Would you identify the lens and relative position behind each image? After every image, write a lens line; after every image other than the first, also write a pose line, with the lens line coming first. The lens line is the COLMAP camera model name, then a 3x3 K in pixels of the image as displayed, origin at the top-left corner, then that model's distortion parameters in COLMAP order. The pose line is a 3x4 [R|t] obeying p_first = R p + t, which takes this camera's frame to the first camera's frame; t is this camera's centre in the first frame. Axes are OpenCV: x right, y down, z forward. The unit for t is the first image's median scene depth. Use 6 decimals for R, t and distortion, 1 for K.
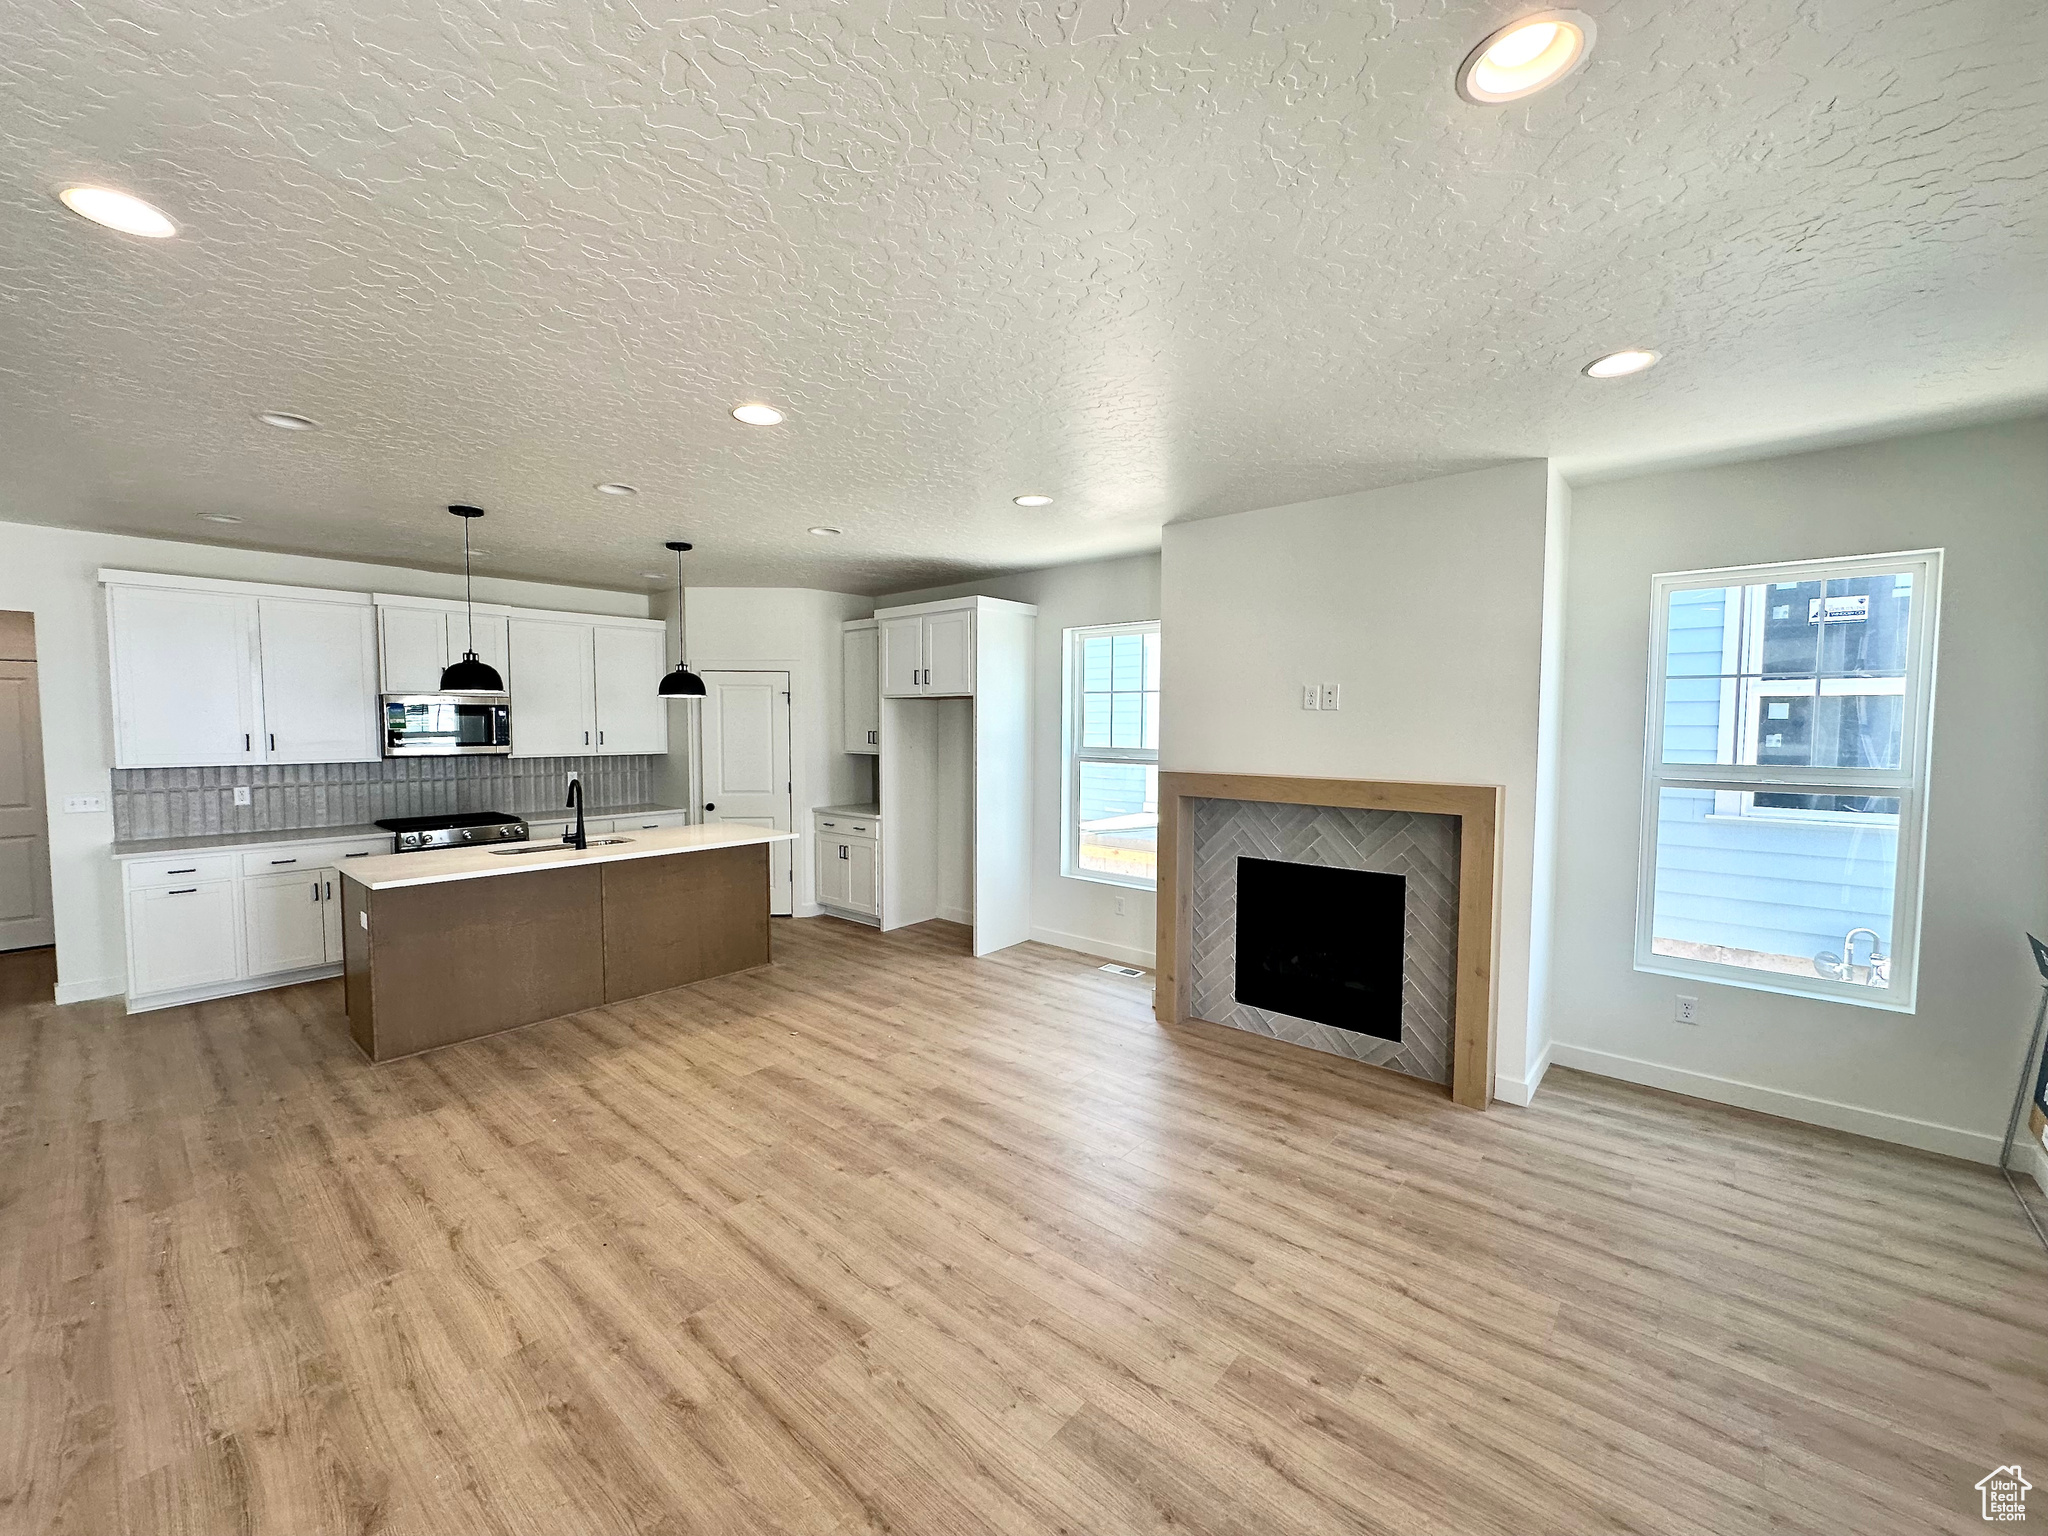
lens RADIAL K [[832.9, 0, 1031.2], [0, 832.9, 765.9], [0, 0, 1]] dist [0.009108, -0.000339]
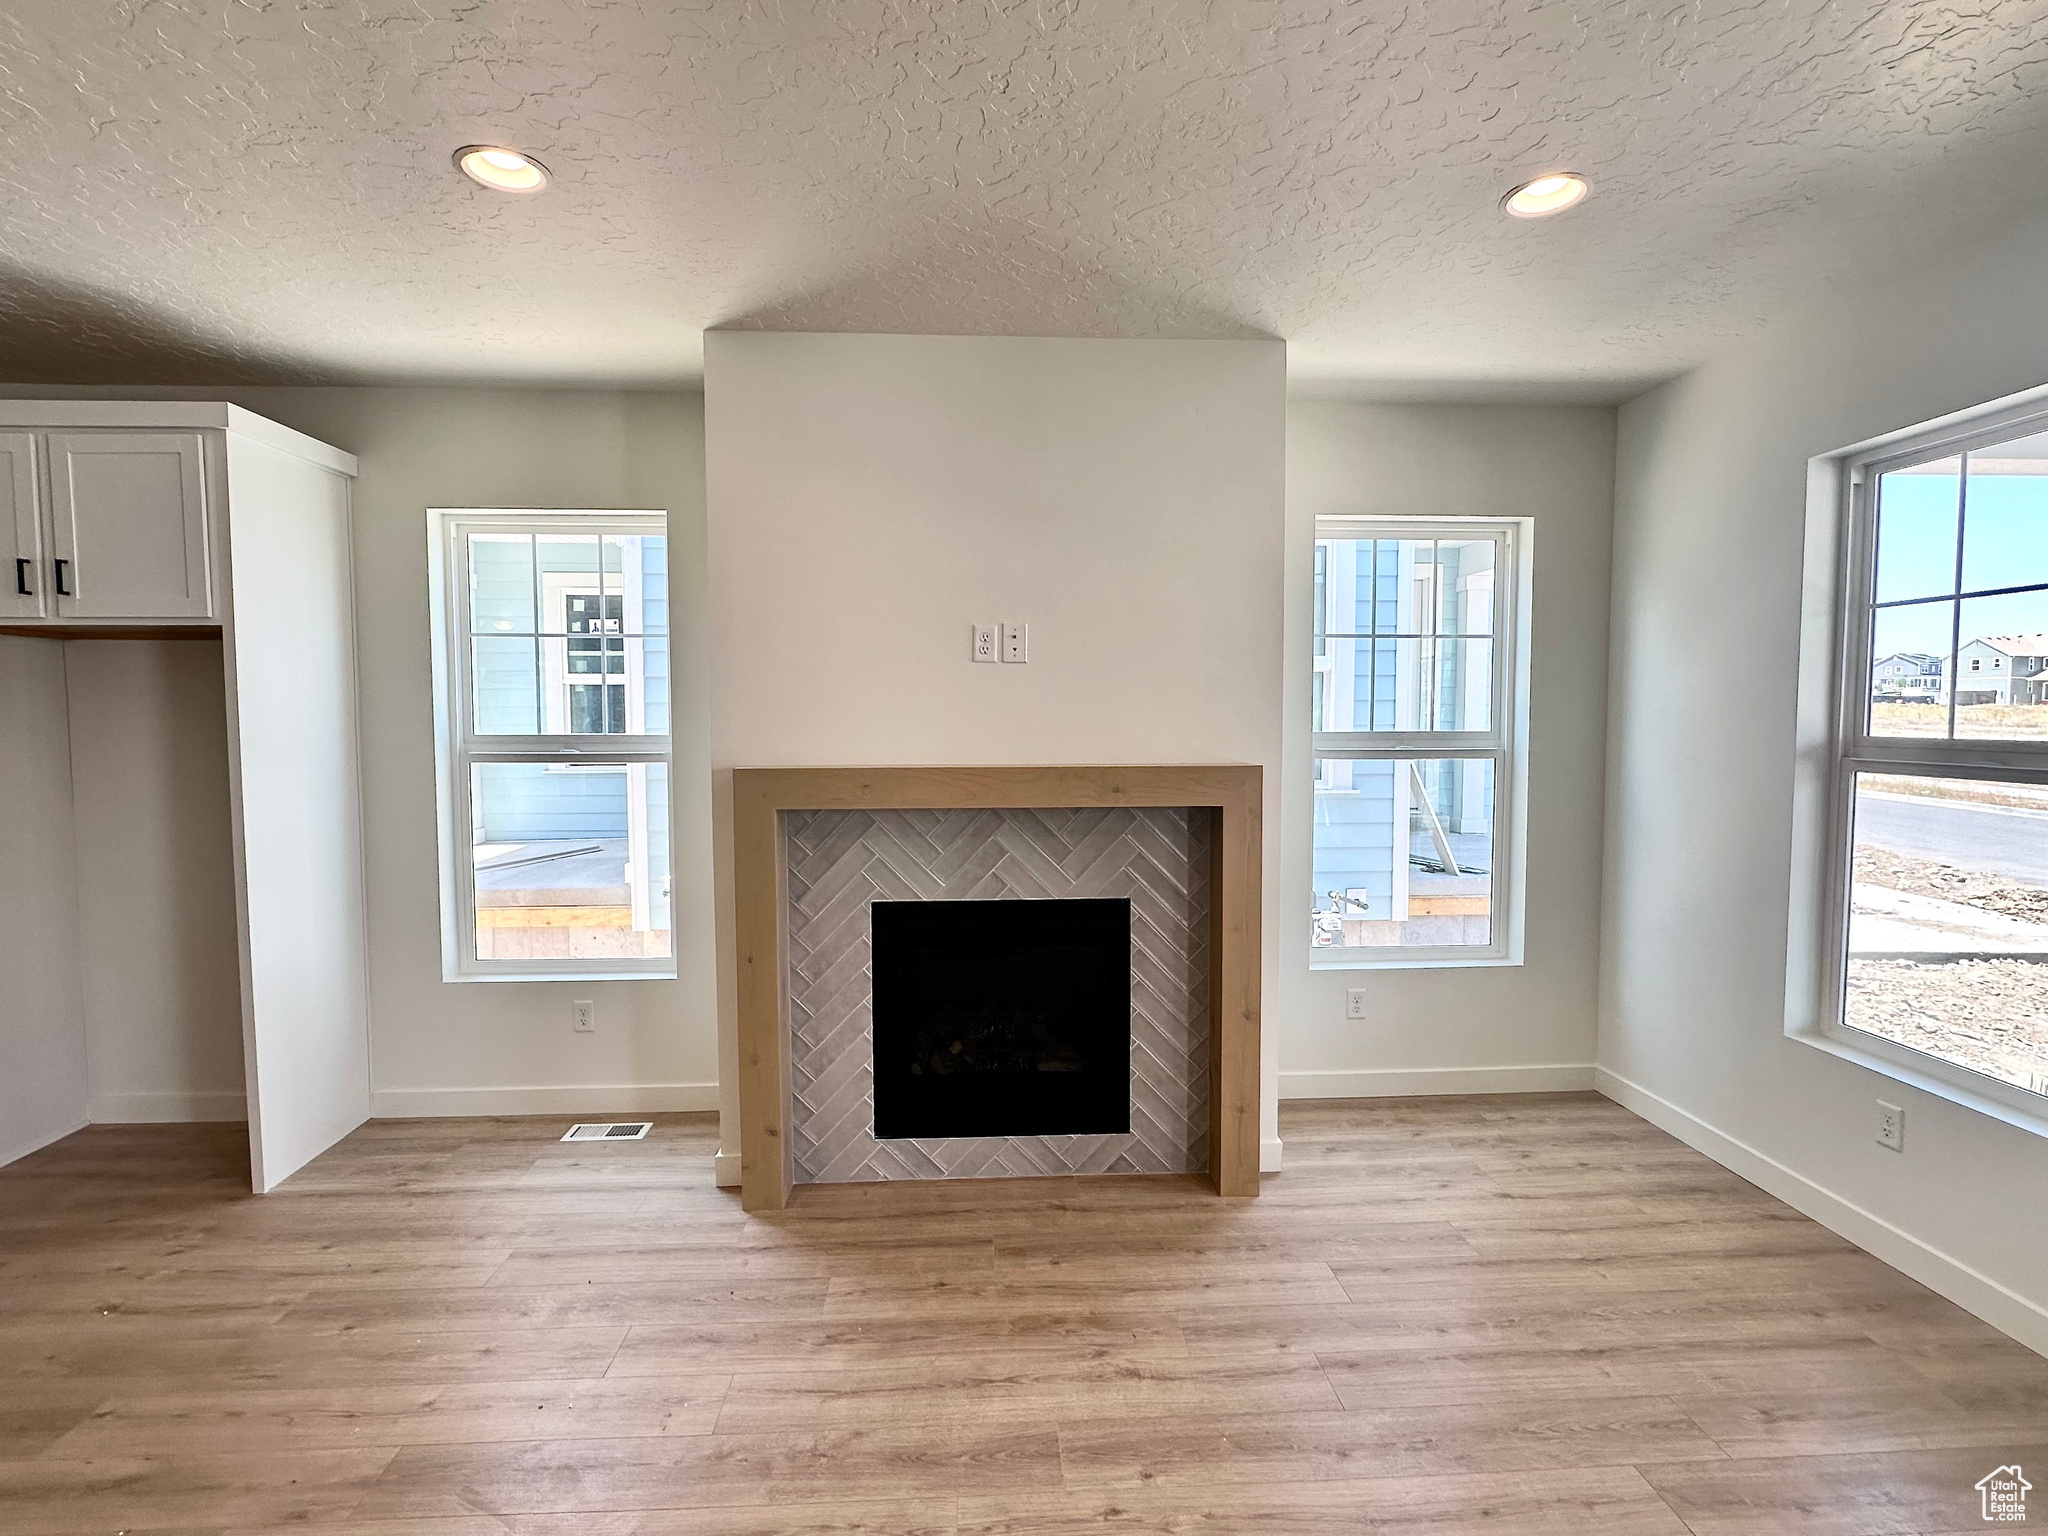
lens RADIAL K [[973.1, 0, 1017.5], [0, 973.1, 770.4], [0, 0, 1]] dist [0.000003, 0.000662]
pose [[0.720945, -0.044398, 0.691569, -0.160013], [0.042722, 0.998895, 0.019592, 0.002980], [-0.691674, 0.015420, 0.722045, 0.403228]]
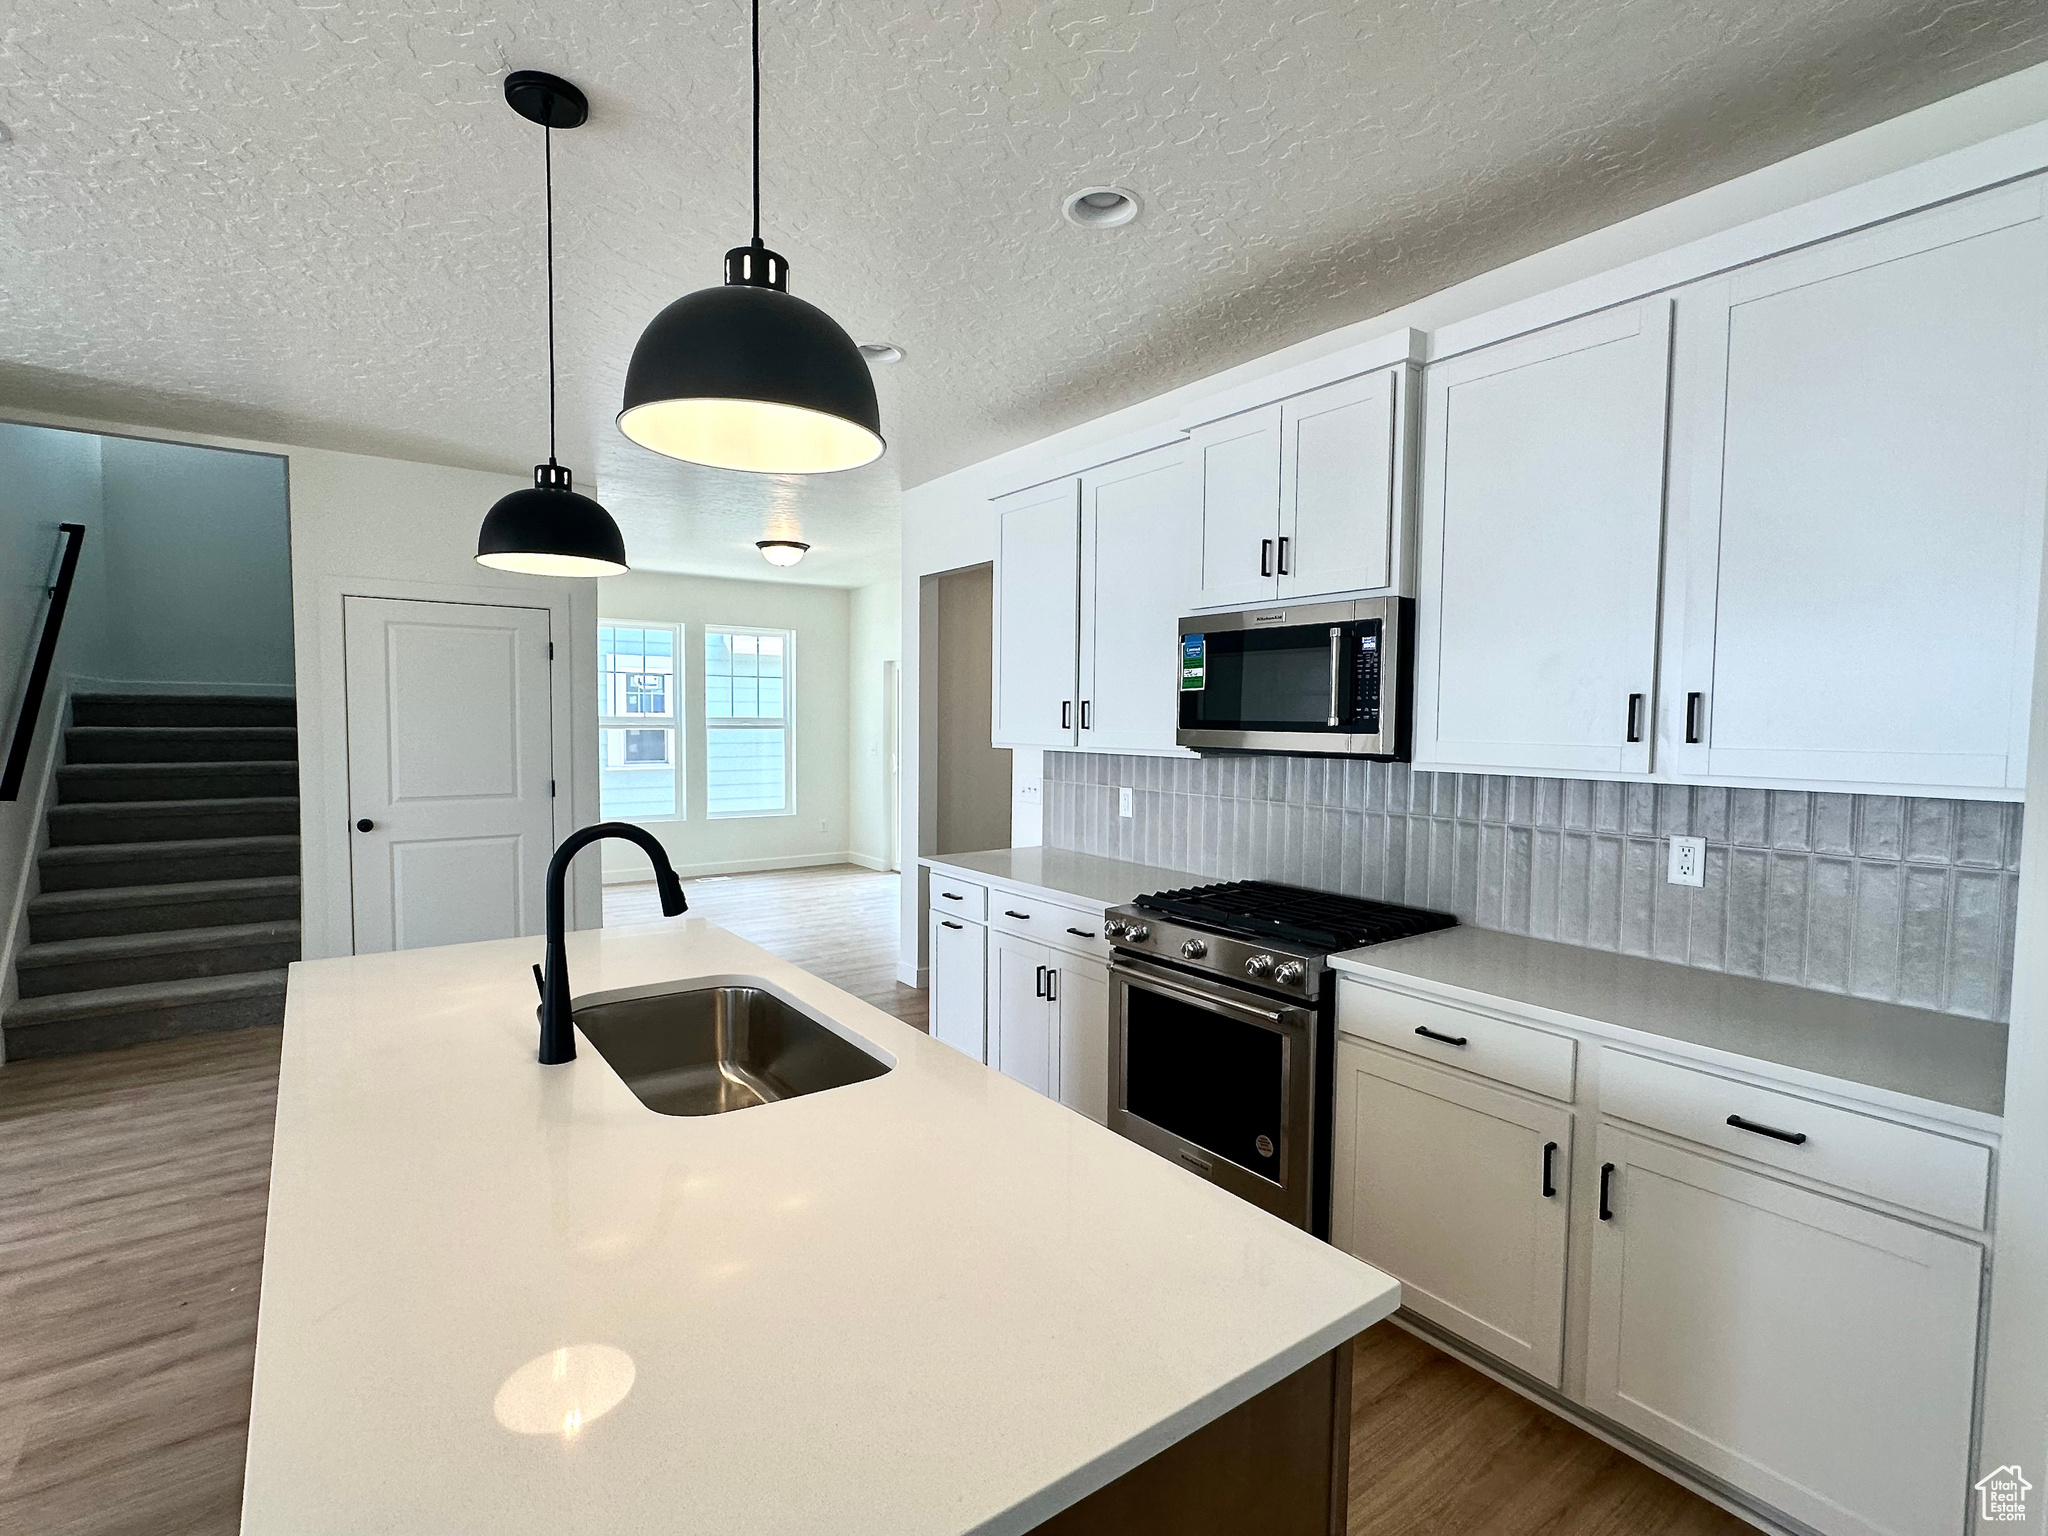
lens RADIAL K [[973.1, 0, 1017.5], [0, 973.1, 770.4], [0, 0, 1]] dist [0.000003, 0.000662]
pose [[-0.228944, 0.050267, -0.972141, -0.246992], [-0.061036, 0.995960, 0.065873, -0.034689], [0.971524, 0.074416, -0.224951, 1.230420]]
